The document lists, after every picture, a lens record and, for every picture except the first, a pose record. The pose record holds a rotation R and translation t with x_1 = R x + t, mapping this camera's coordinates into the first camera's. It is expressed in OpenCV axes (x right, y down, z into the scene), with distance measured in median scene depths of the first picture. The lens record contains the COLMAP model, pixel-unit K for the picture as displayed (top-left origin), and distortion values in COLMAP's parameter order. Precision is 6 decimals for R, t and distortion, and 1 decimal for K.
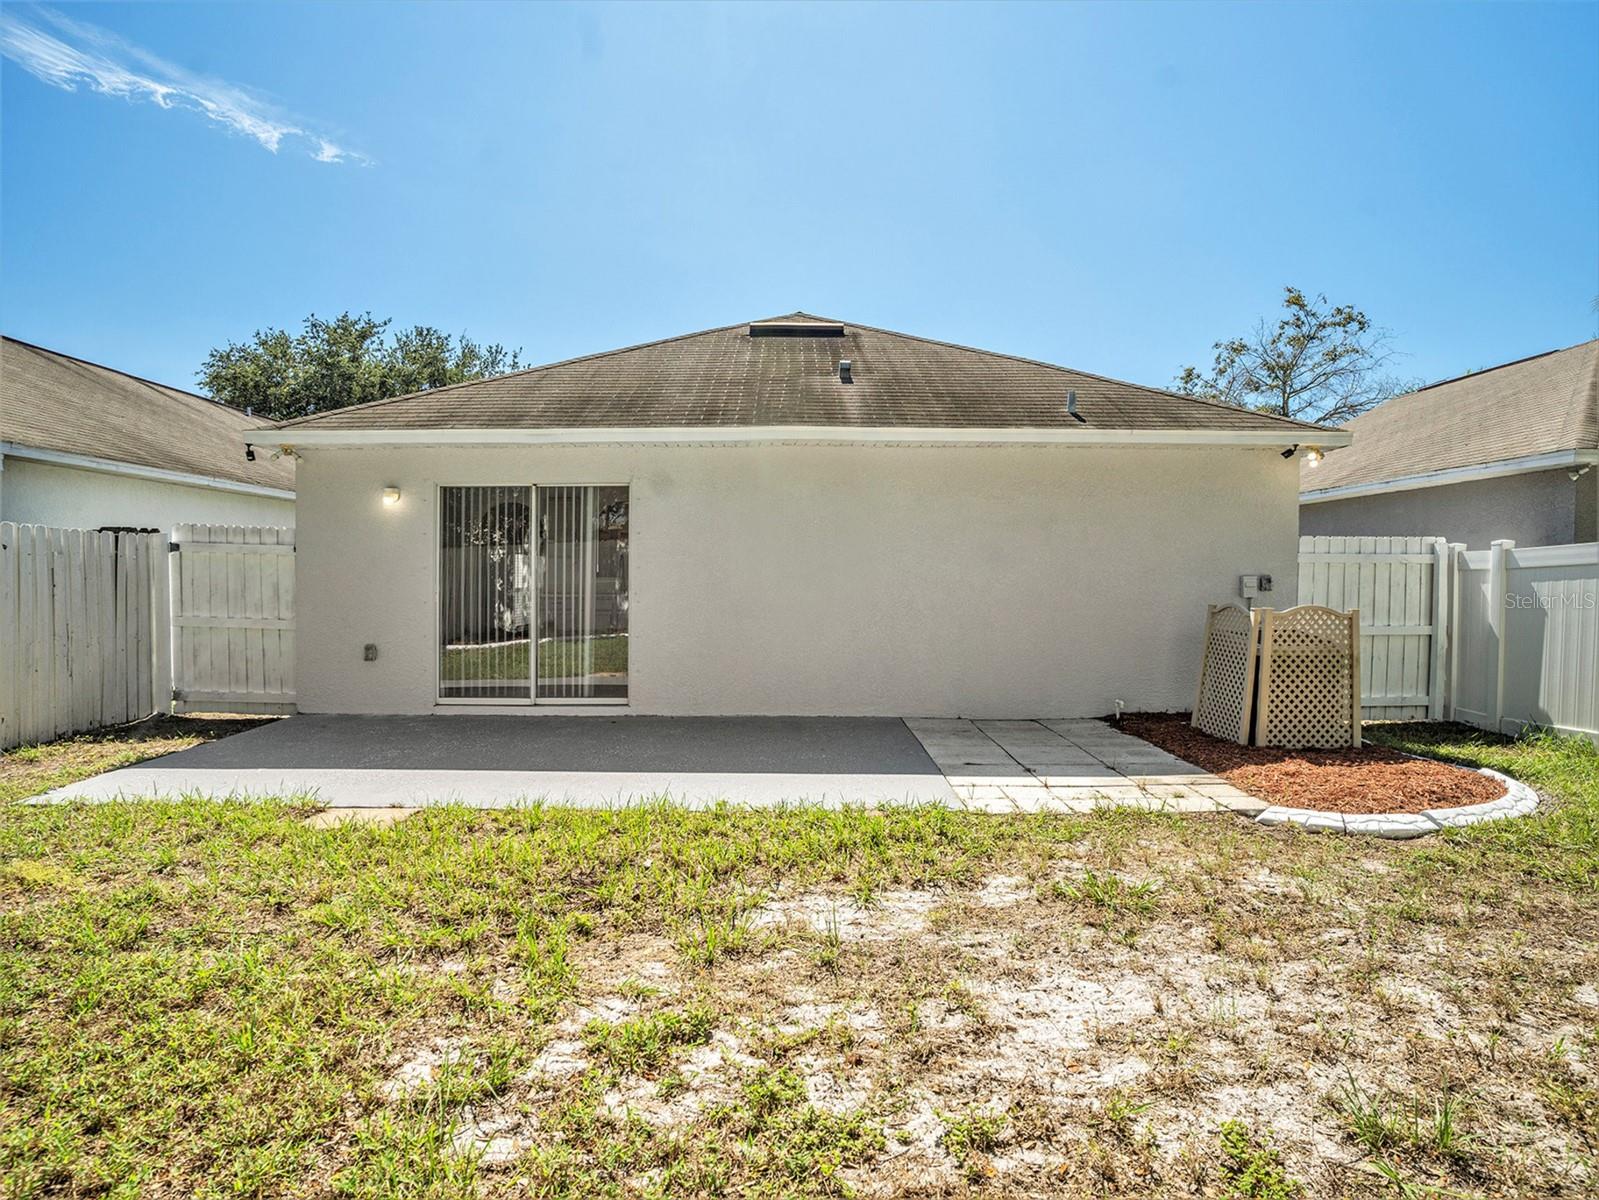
lens RADIAL K [[922.6, 0, 809.4], [0, 922.6, 602.8], [0, 0, 1]] dist [-0.076181, 0.043798]
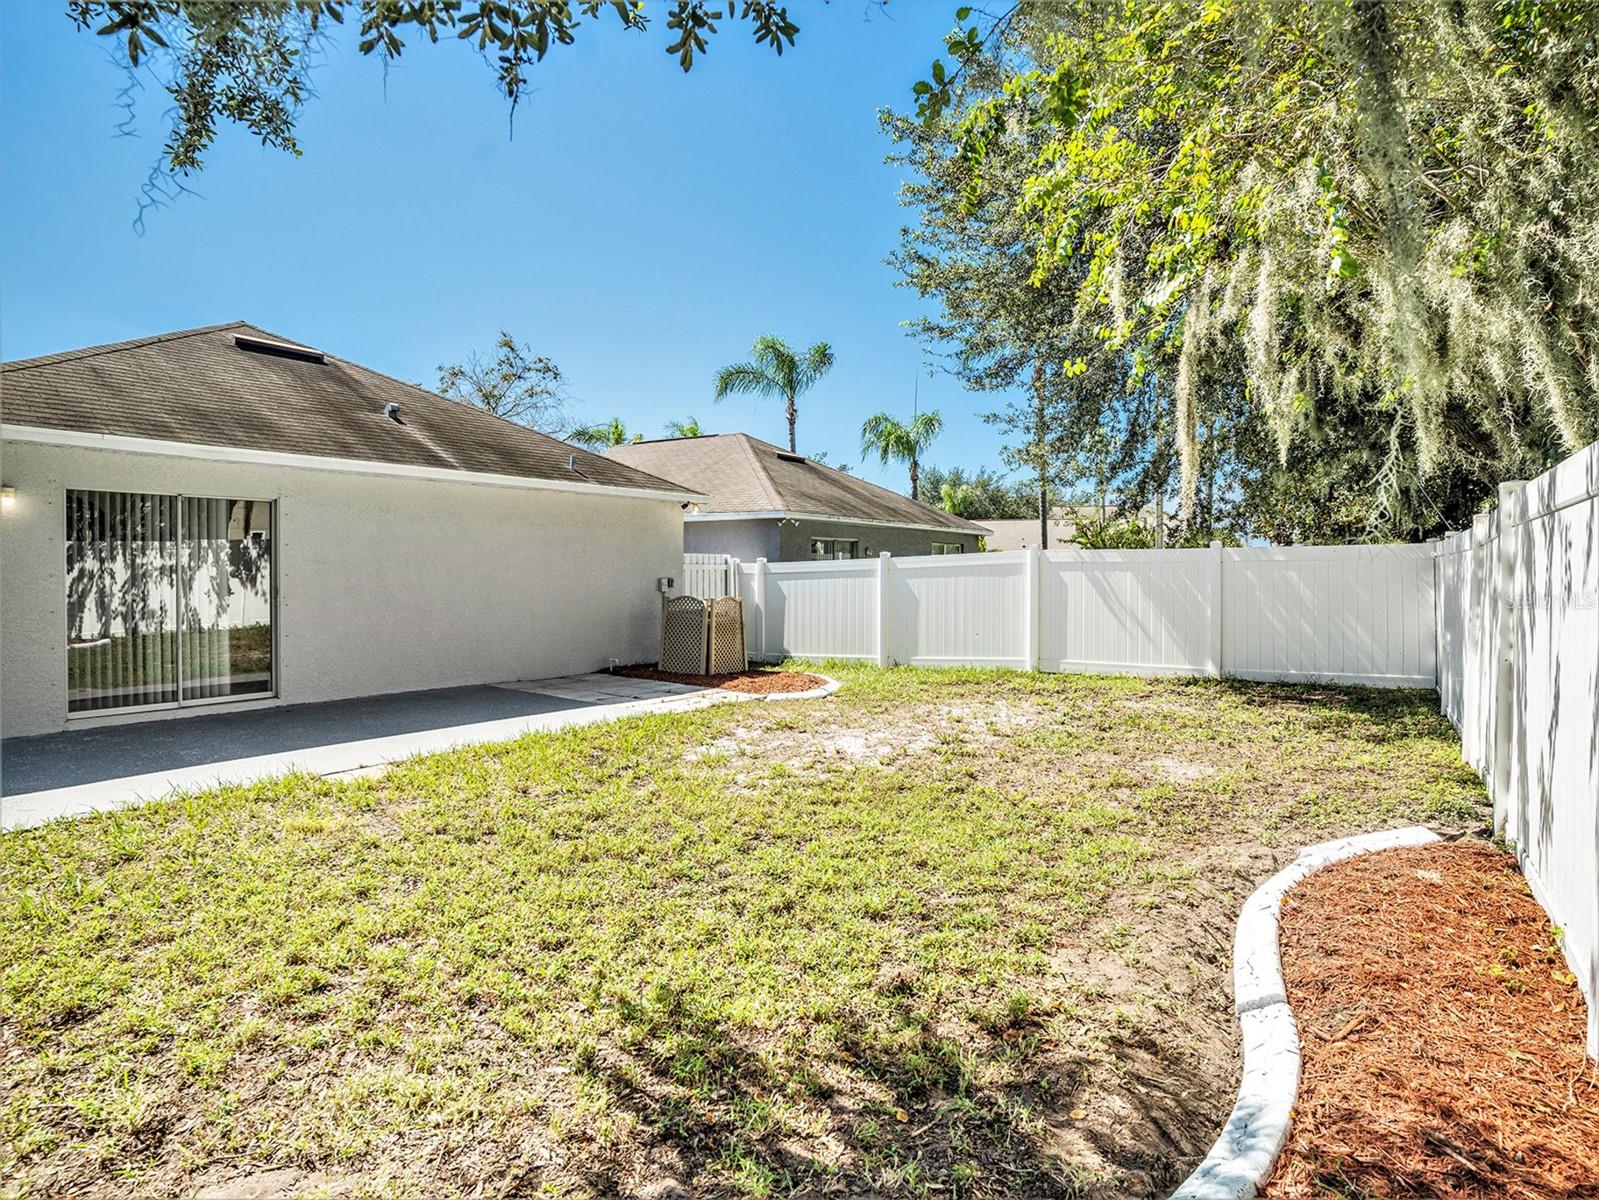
lens RADIAL K [[985.8, 0, 794.7], [0, 985.8, 600.3], [0, 0, 1]] dist [-0.005552, 0.065141]
pose [[0.585504, -0.024771, 0.810291, -0.795753], [0.018194, 0.999683, 0.017414, -0.016634], [-0.810466, 0.004546, 0.585769, -0.222248]]
